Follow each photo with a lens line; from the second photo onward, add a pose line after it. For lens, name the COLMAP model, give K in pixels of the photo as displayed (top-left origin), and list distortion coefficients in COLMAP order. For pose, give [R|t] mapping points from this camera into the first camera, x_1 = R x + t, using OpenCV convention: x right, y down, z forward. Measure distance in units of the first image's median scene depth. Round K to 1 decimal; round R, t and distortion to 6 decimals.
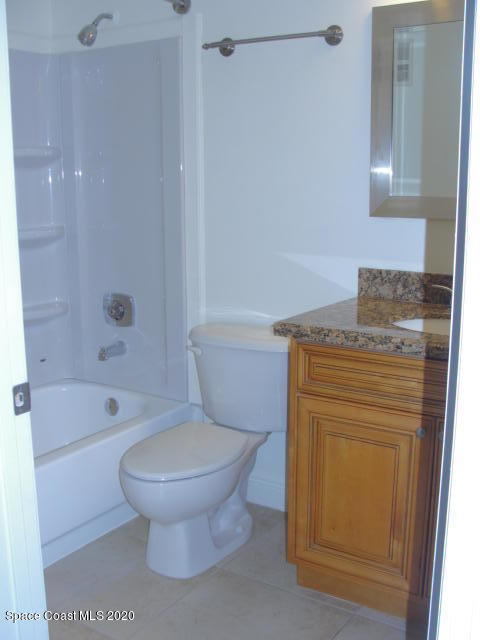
lens RADIAL K [[752.5, 0, 240.0], [0, 752.5, 320.0], [0, 0, 1]] dist [-0.153882, 0.038041]
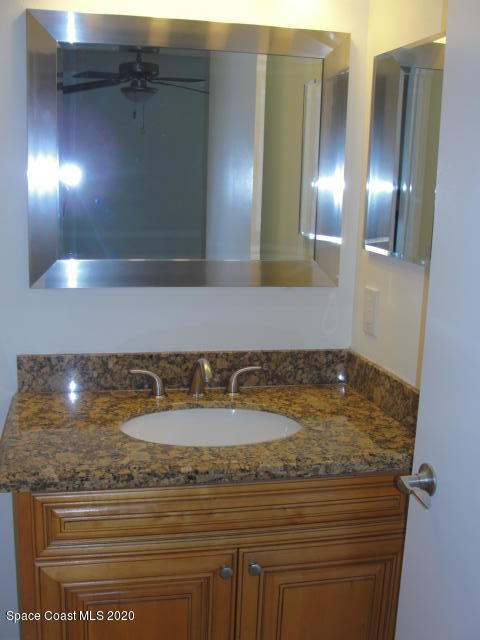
lens RADIAL K [[752.5, 0, 240.0], [0, 752.5, 320.0], [0, 0, 1]] dist [-0.153882, 0.038041]
pose [[0.675652, -0.115441, 0.728127, -0.237297], [0.102650, 0.992774, 0.062147, -0.134025], [-0.730040, 0.032753, 0.682620, 0.340016]]
